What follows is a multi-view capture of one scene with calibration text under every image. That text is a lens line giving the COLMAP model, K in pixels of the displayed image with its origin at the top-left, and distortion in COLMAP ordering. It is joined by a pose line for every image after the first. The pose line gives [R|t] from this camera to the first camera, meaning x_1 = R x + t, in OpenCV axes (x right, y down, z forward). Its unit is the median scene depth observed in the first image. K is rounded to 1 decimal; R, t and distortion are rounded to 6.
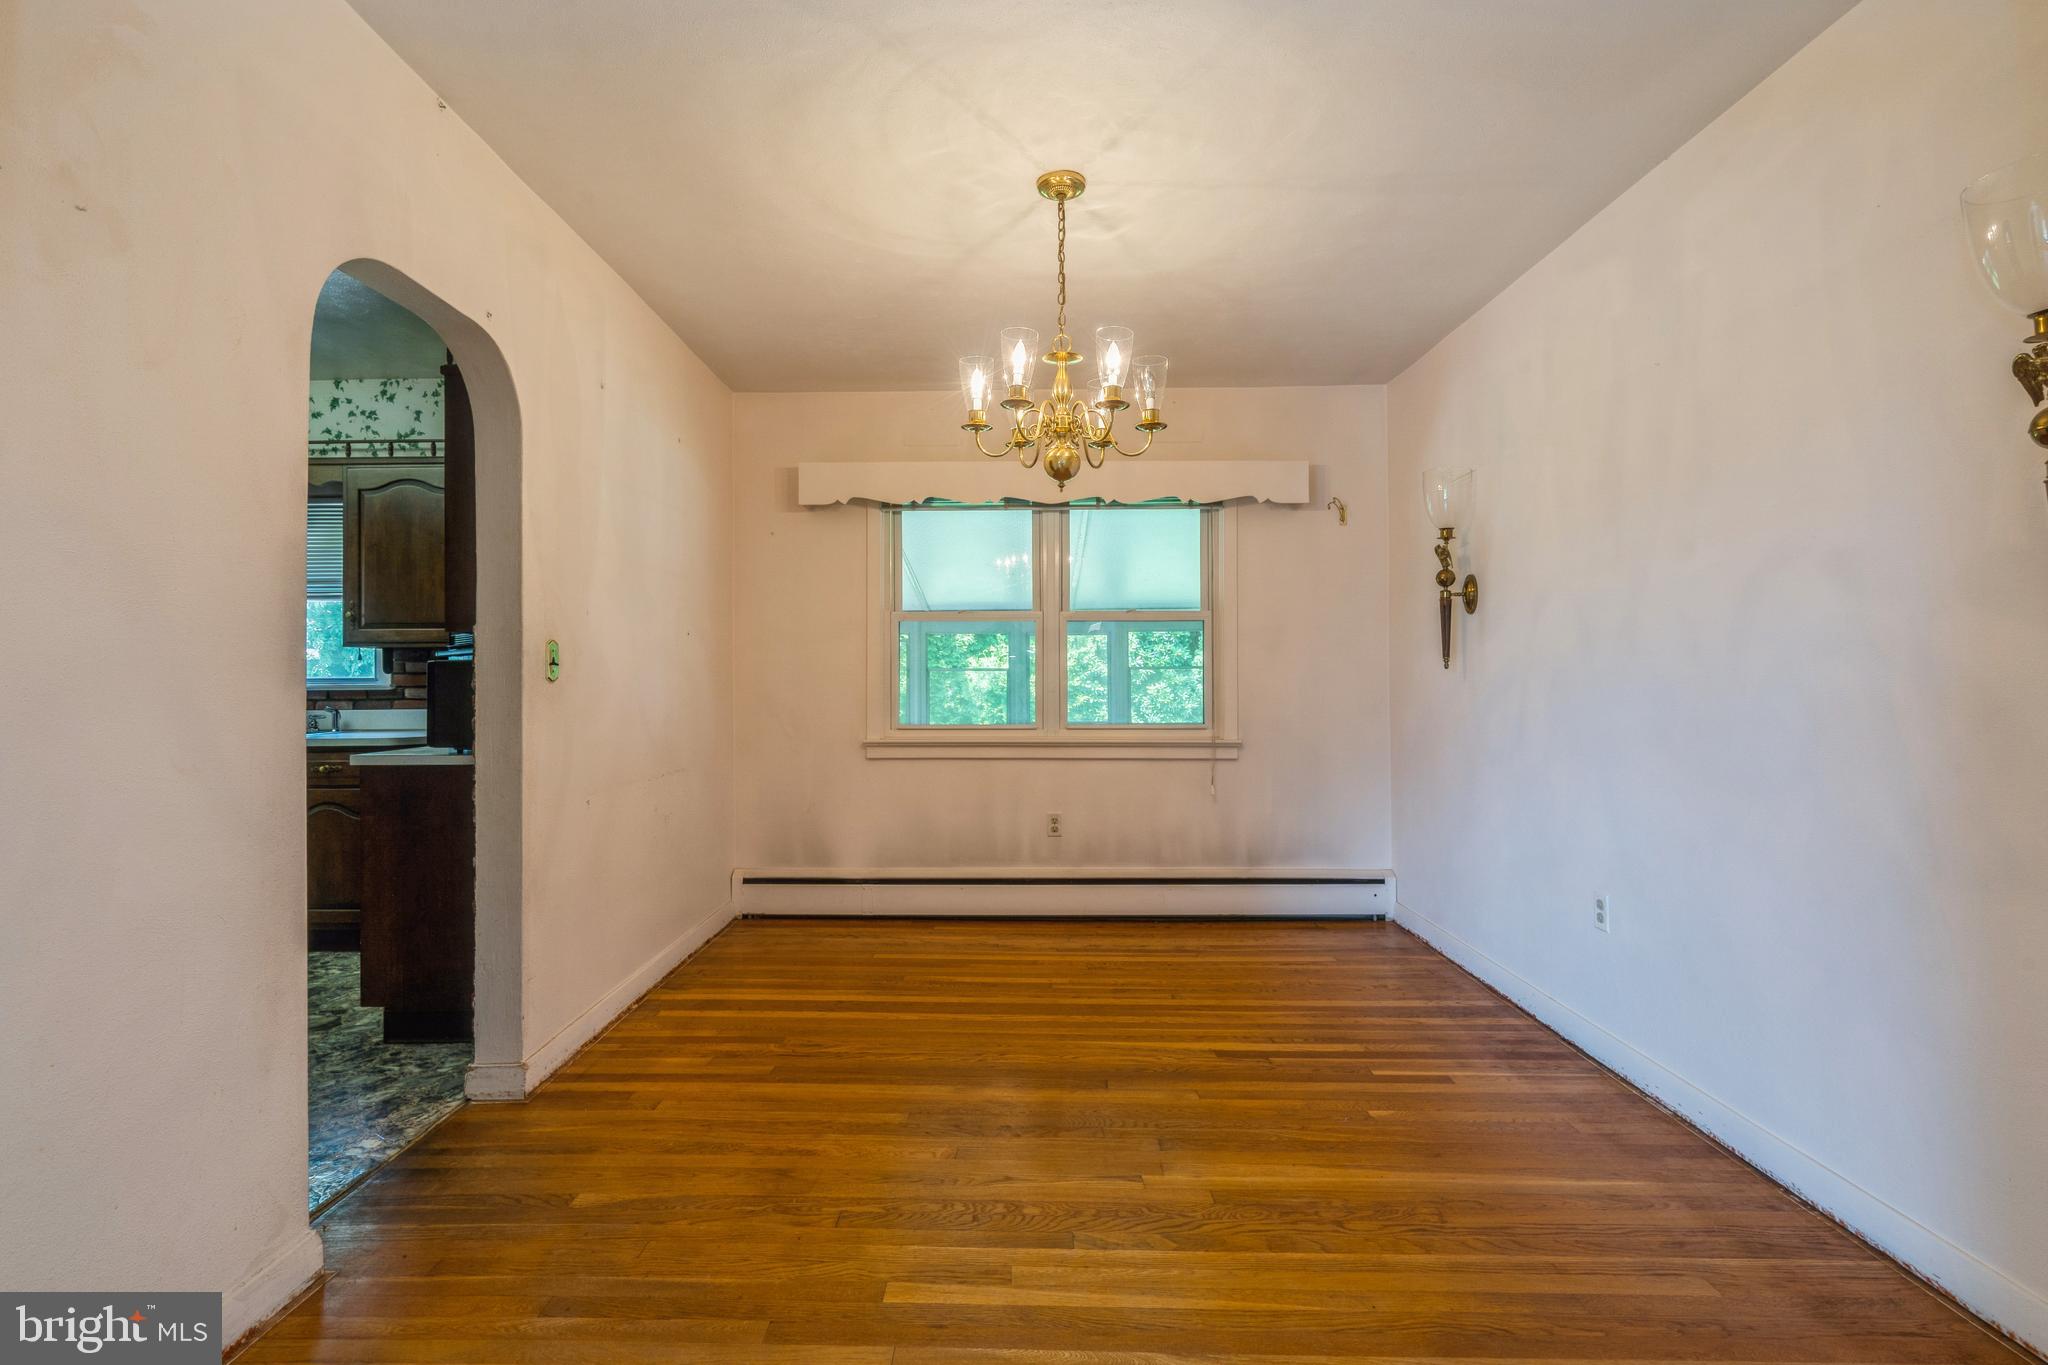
lens RADIAL K [[924.6, 0, 1020.2], [0, 924.6, 681.5], [0, 0, 1]] dist [-0.002407, 0.000769]
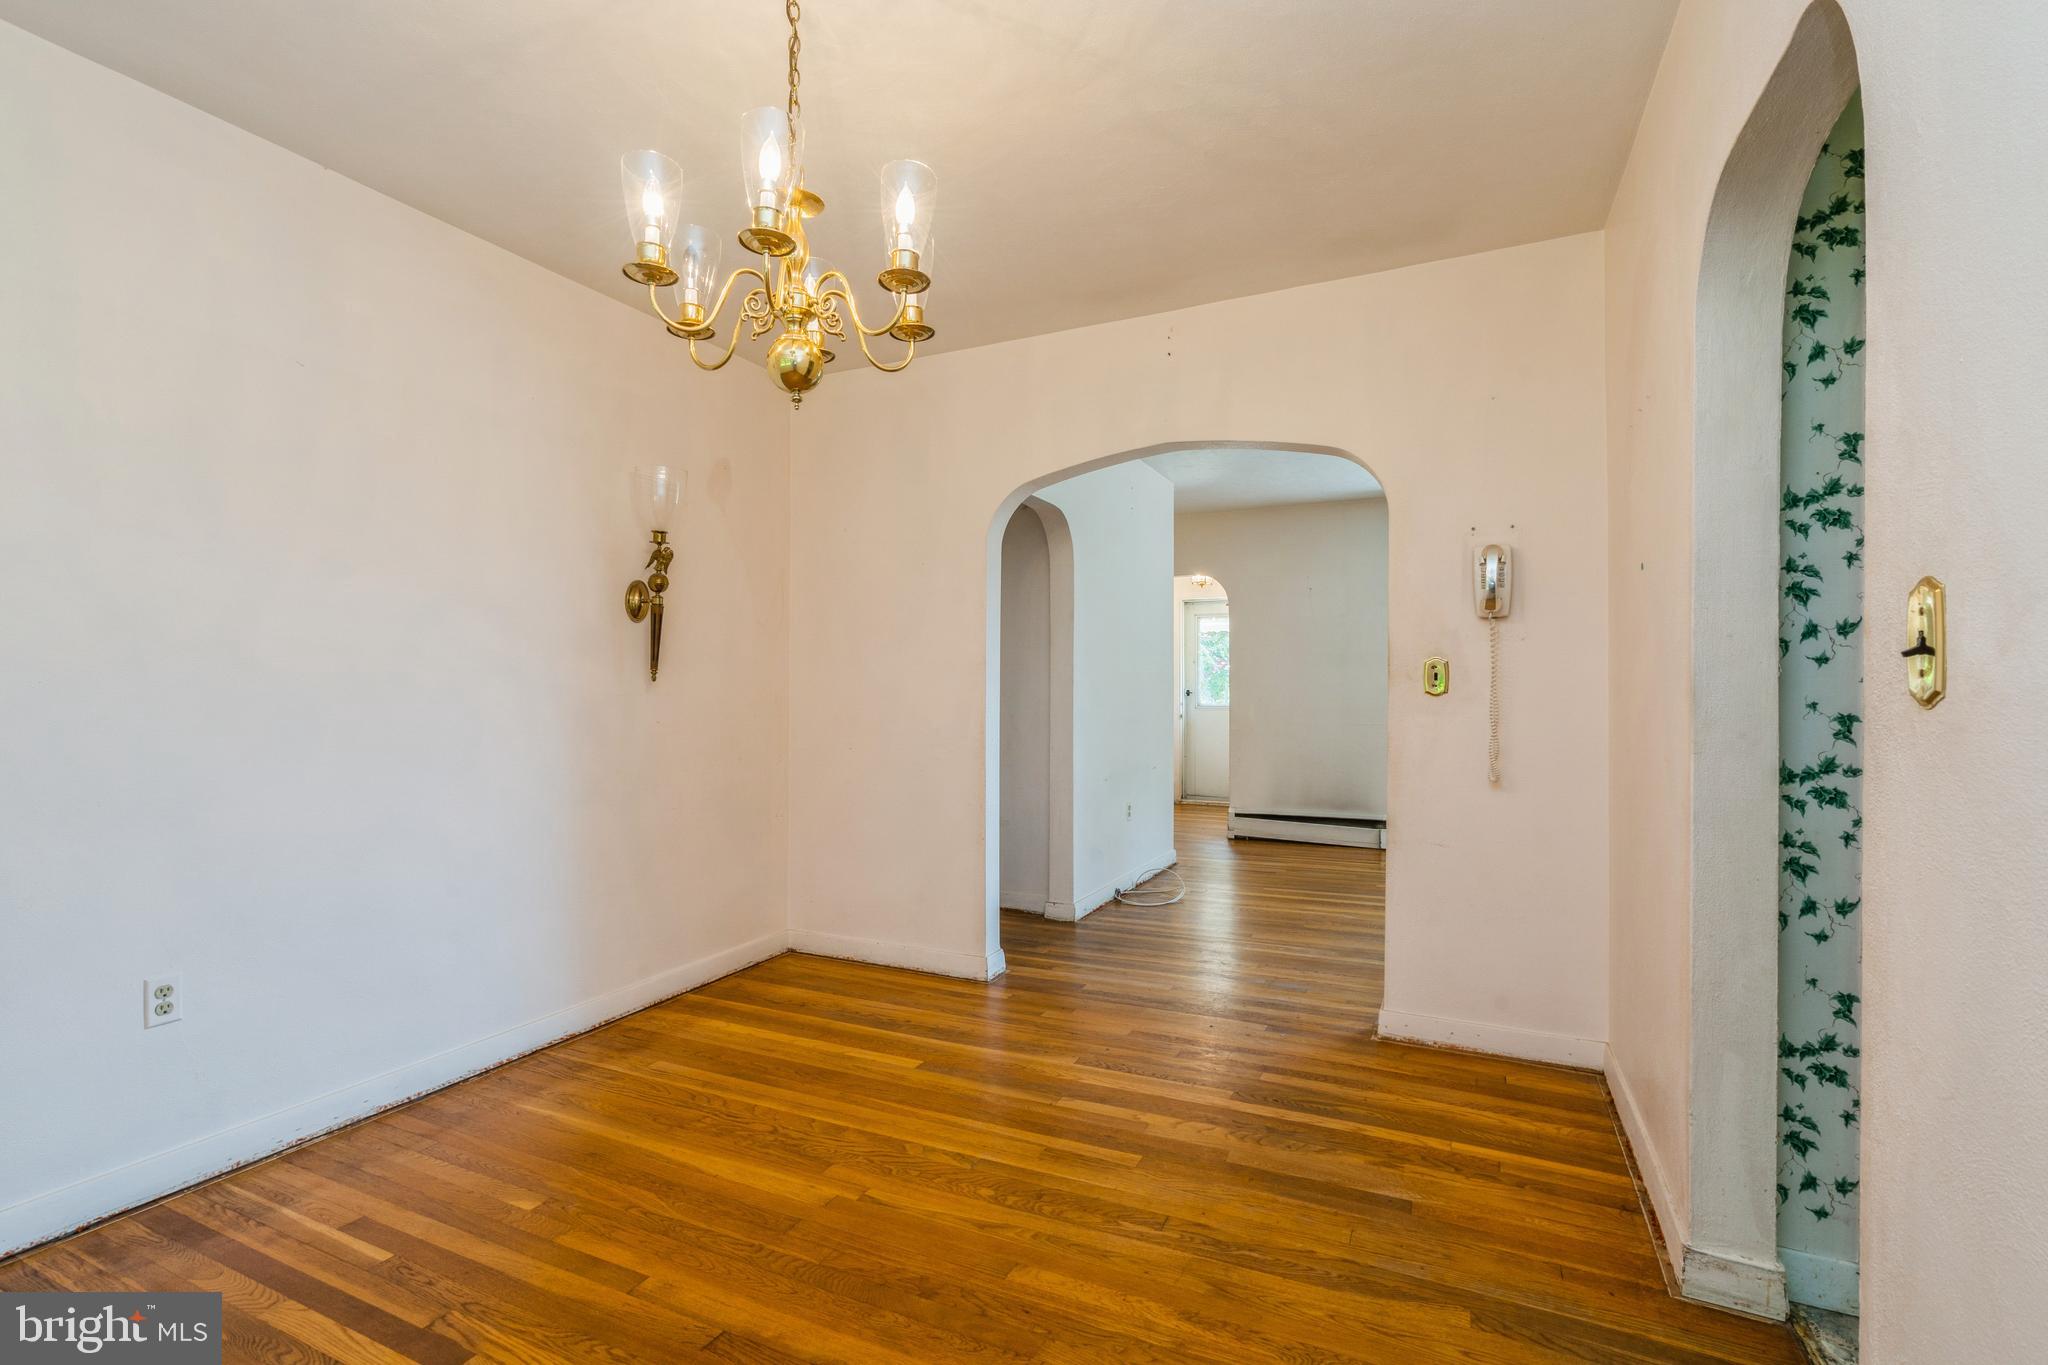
lens RADIAL K [[924.6, 0, 1027.7], [0, 924.6, 683.8], [0, 0, 1]] dist [-0.002407, 0.000769]
pose [[-0.907486, 0.004899, 0.420053, -0.473400], [0.004564, 0.999988, -0.001804, -0.010568], [-0.420057, 0.000280, -0.907498, 1.918252]]
